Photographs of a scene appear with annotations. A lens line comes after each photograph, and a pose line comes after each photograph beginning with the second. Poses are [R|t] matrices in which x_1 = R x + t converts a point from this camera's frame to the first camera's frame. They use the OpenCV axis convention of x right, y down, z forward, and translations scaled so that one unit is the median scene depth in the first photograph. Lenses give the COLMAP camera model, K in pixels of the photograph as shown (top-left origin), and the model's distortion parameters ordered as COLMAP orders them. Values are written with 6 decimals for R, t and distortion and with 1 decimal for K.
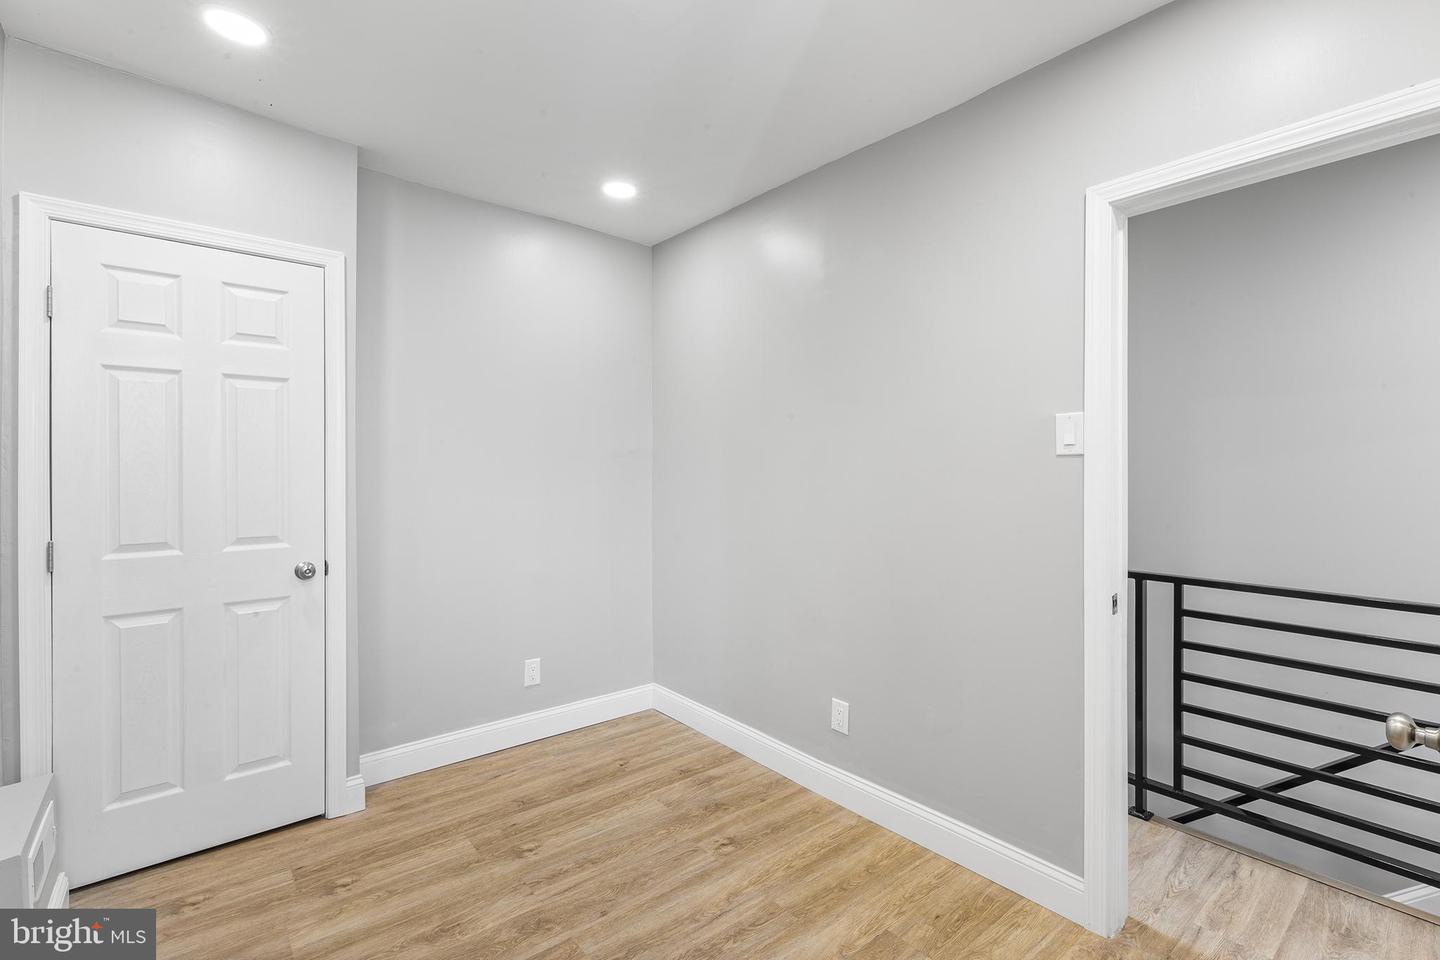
lens RADIAL K [[651.4, 0, 718.2], [0, 651.4, 474.0], [0, 0, 1]] dist [0.005667, -0.000399]
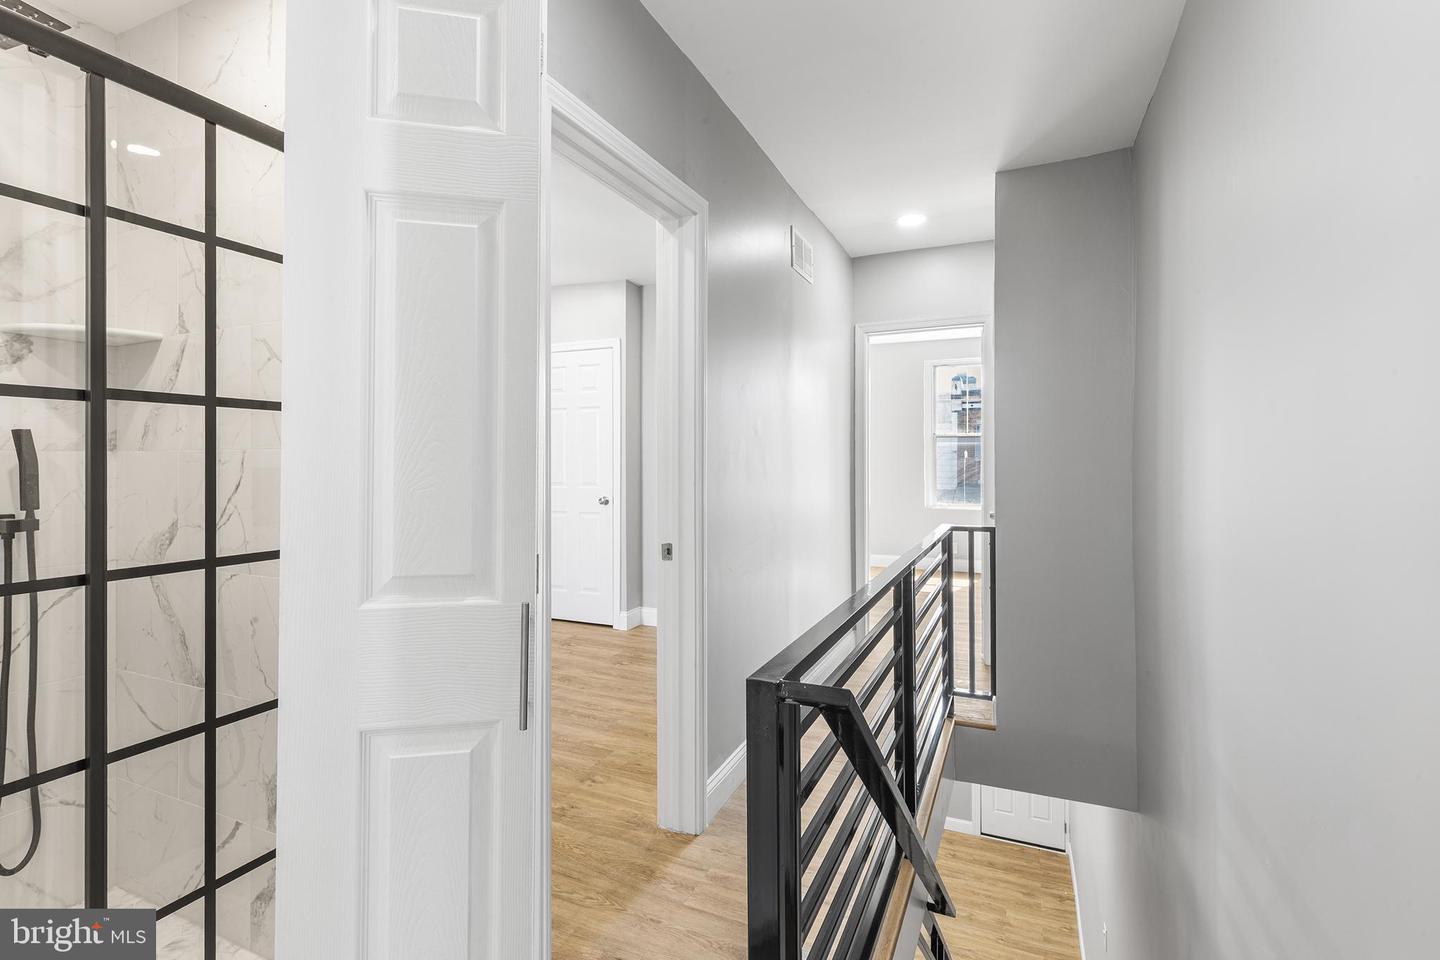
lens RADIAL K [[651.4, 0, 725.0], [0, 651.4, 468.3], [0, 0, 1]] dist [0.005667, -0.000399]
pose [[0.436585, 0.003764, -0.899655, 1.406053], [-0.004424, 0.999988, 0.002037, 0.043702], [0.899652, 0.003090, 0.436596, 0.480012]]
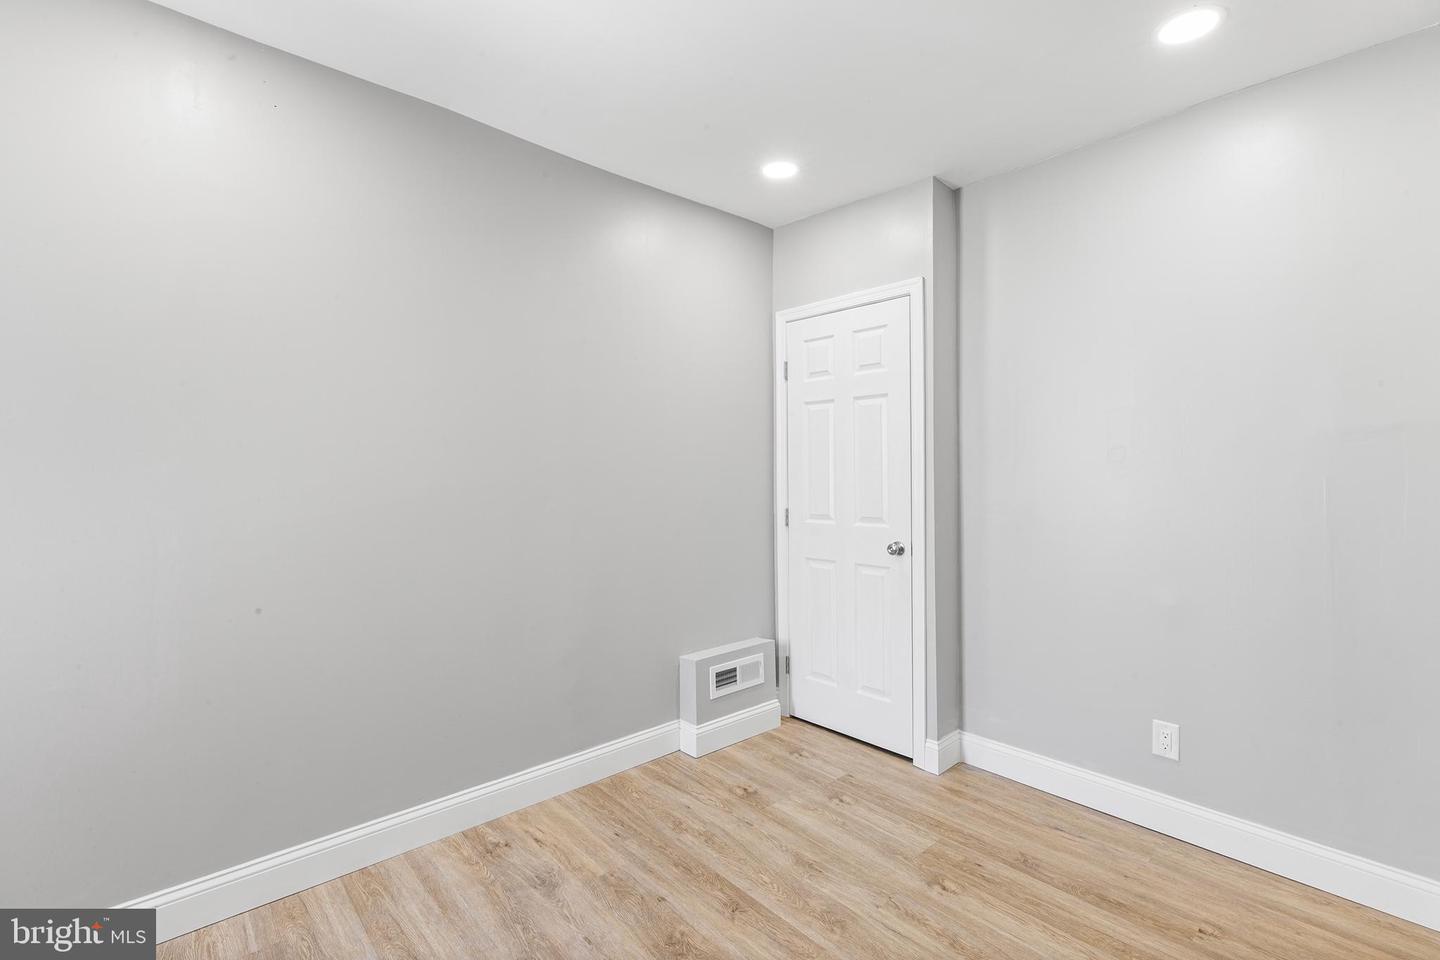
lens RADIAL K [[651.4, 0, 725.4], [0, 651.4, 462.3], [0, 0, 1]] dist [0.005667, -0.000399]
pose [[0.047465, -0.010704, -0.998816, 0.599704], [-0.002300, 0.999939, -0.010825, 0.000813], [0.998870, 0.002811, 0.047437, 0.653303]]
